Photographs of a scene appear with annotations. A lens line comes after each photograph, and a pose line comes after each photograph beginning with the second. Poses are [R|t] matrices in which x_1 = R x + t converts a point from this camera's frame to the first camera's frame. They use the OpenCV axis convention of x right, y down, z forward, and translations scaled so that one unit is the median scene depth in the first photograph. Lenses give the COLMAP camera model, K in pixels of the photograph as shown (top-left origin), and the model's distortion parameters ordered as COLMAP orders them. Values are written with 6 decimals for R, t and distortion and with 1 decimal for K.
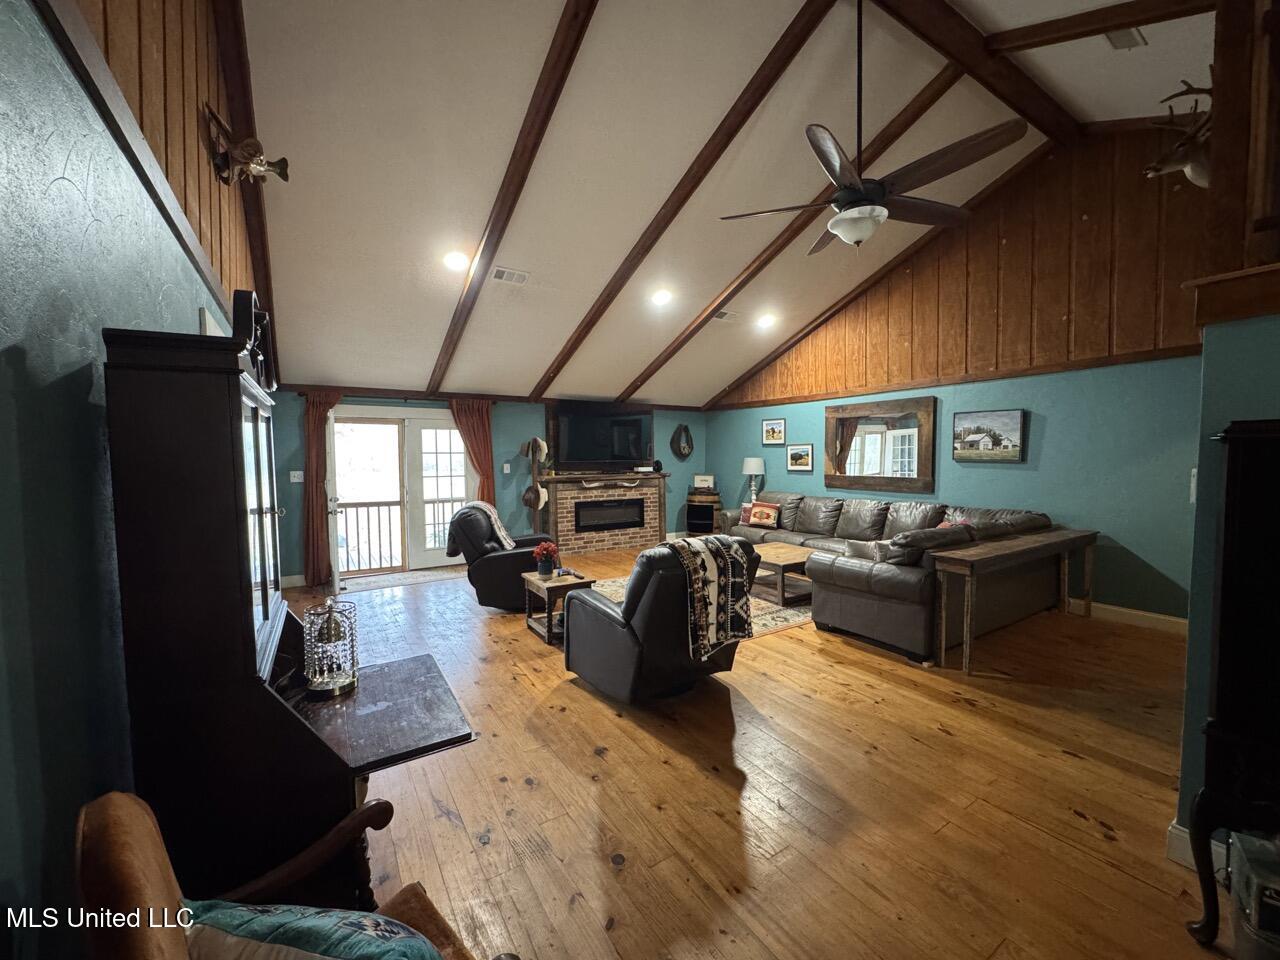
lens RADIAL K [[509.6, 0, 638.6], [0, 509.6, 478.2], [0, 0, 1]] dist [-0.003872, -0.000220]
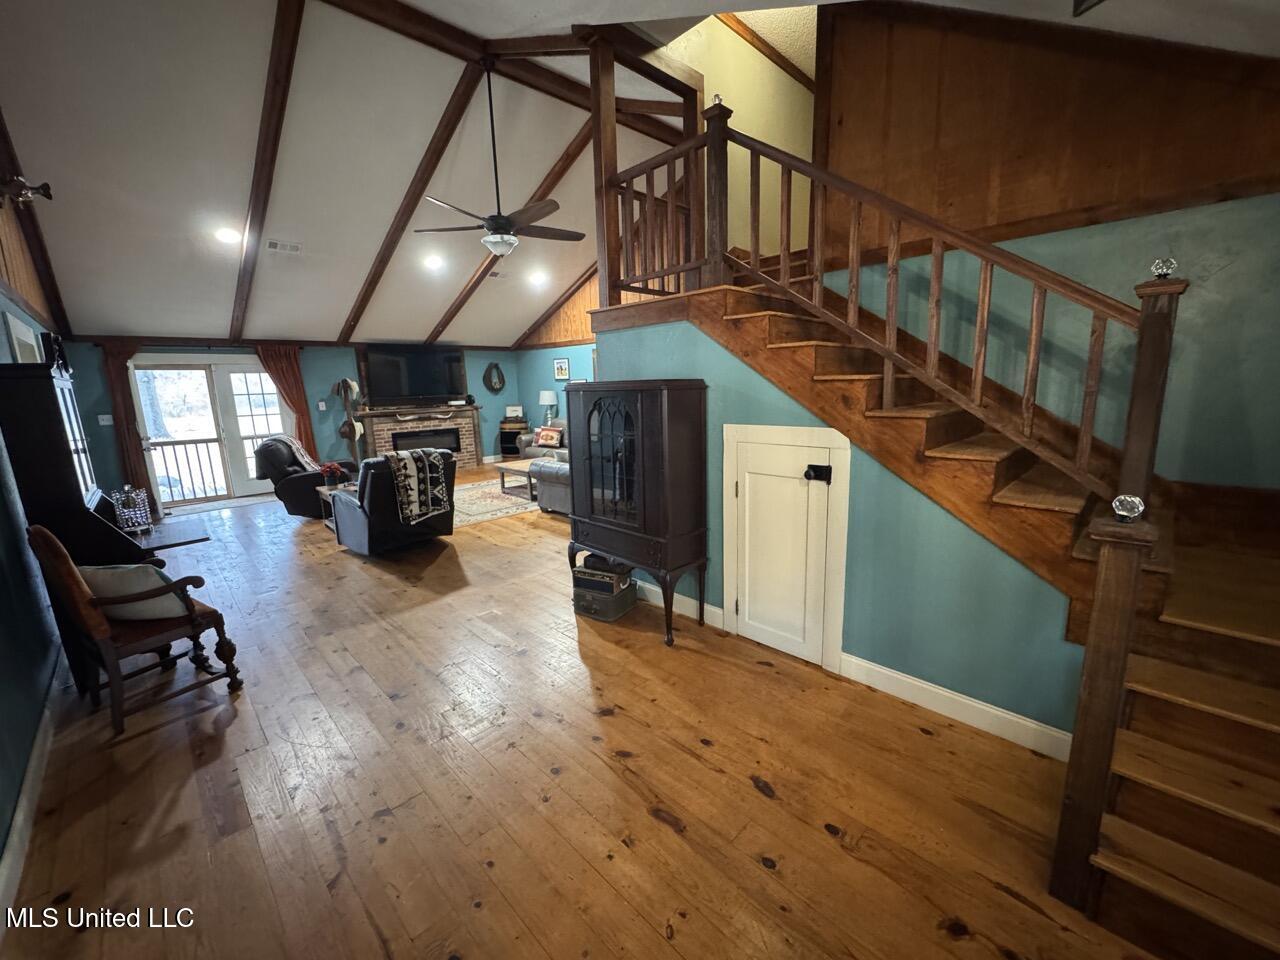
lens RADIAL K [[509.6, 0, 639.3], [0, 509.6, 478.3], [0, 0, 1]] dist [-0.003872, -0.000220]
pose [[0.978109, -0.057818, 0.199900, 0.216398], [0.029382, 0.989374, 0.142396, -0.000499], [-0.206009, -0.133405, 0.969414, -0.299076]]
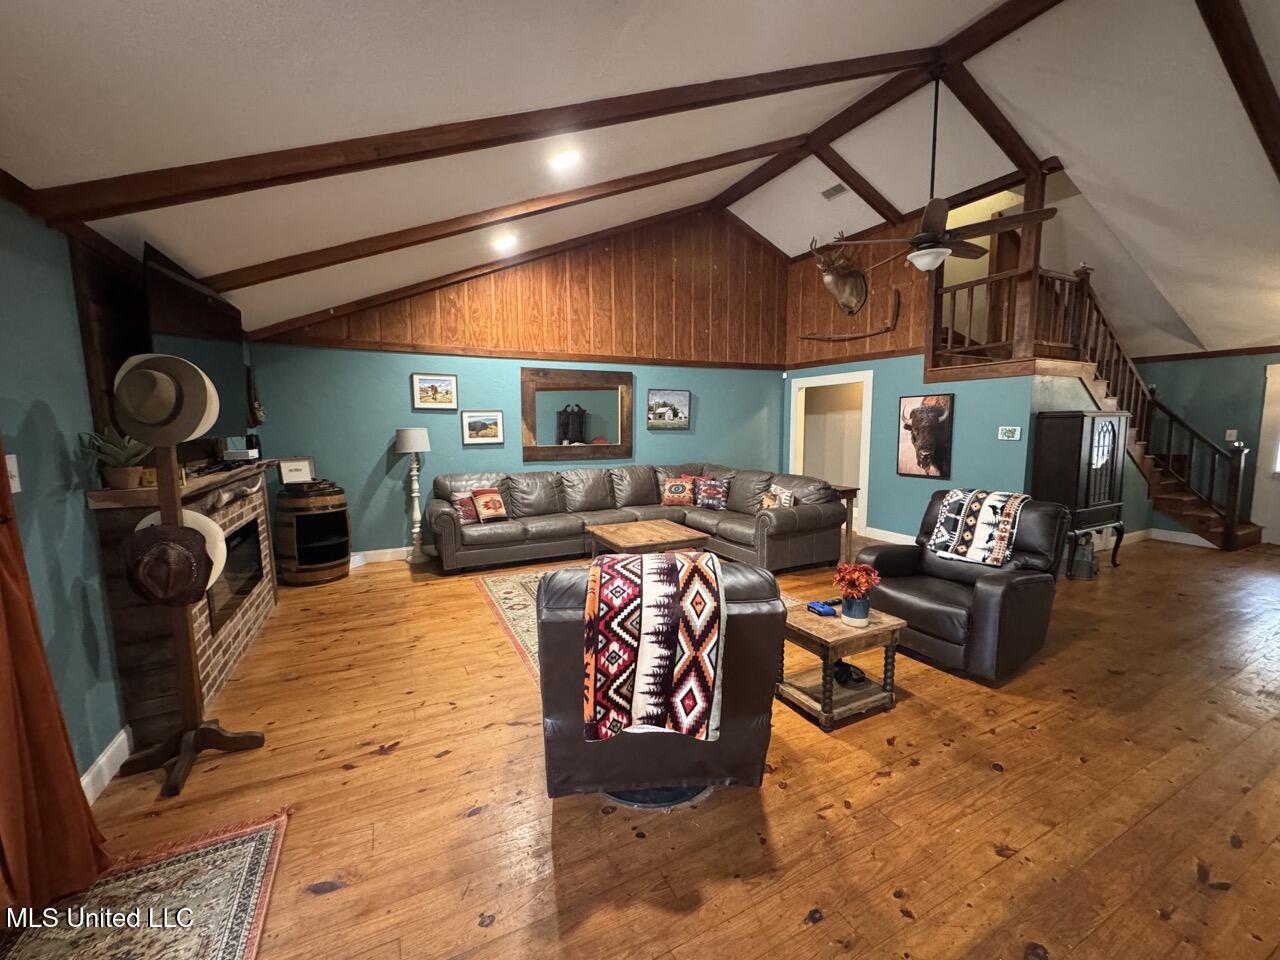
lens RADIAL K [[509.6, 0, 640.3], [0, 509.6, 479.9], [0, 0, 1]] dist [-0.003872, -0.000220]
pose [[0.110982, -0.101865, 0.988588, -0.492158], [0.049293, 0.994073, 0.096897, -0.026243], [-0.992599, 0.037977, 0.115346, 0.731006]]
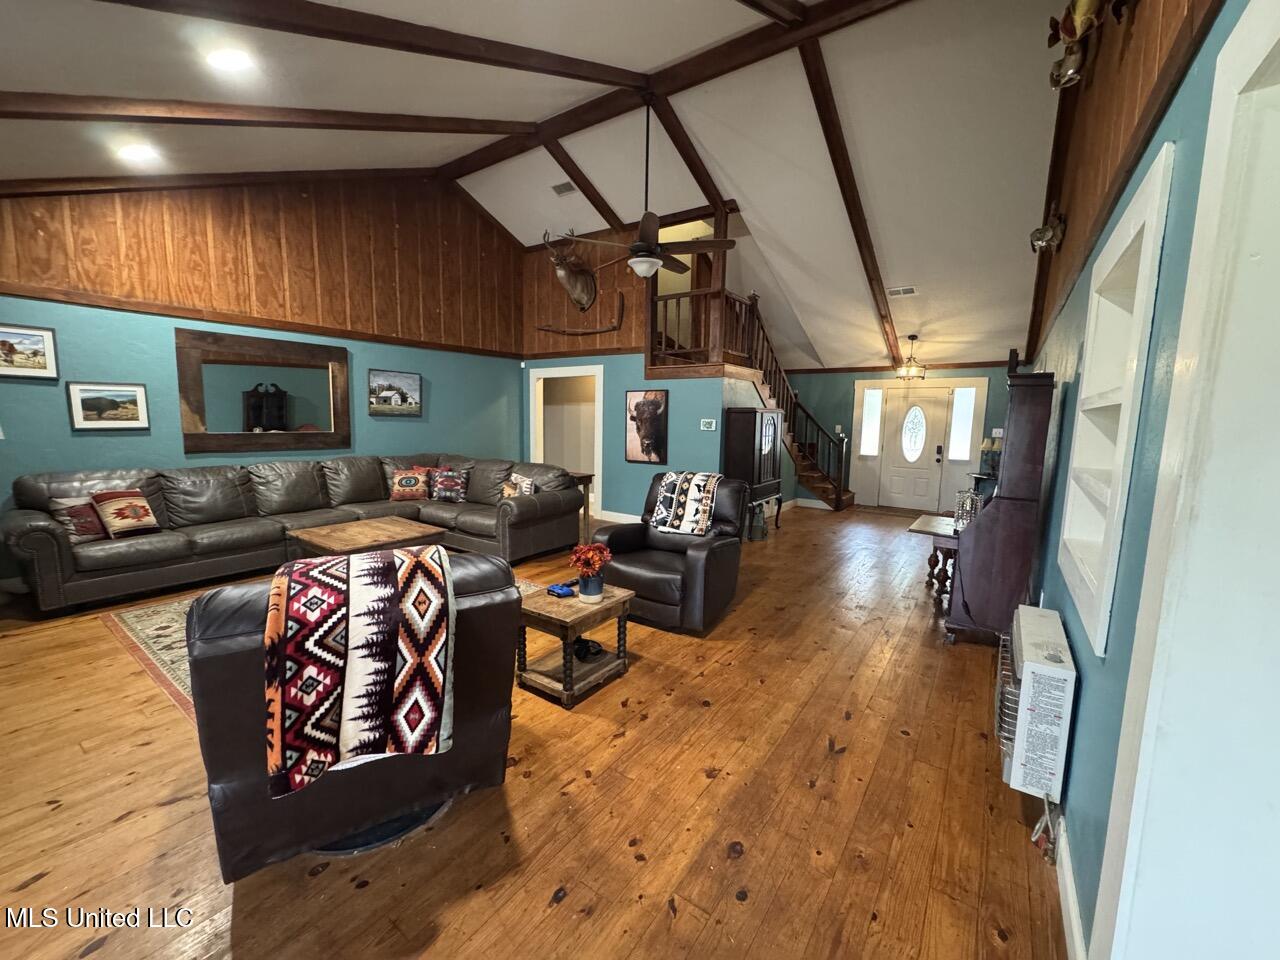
lens RADIAL K [[509.6, 0, 642.3], [0, 509.6, 479.4], [0, 0, 1]] dist [-0.003872, -0.000220]
pose [[-0.375063, -0.112524, 0.920145, -0.483148], [0.024109, 0.991086, 0.131027, -0.021229], [-0.926686, 0.071327, -0.369007, 0.724429]]
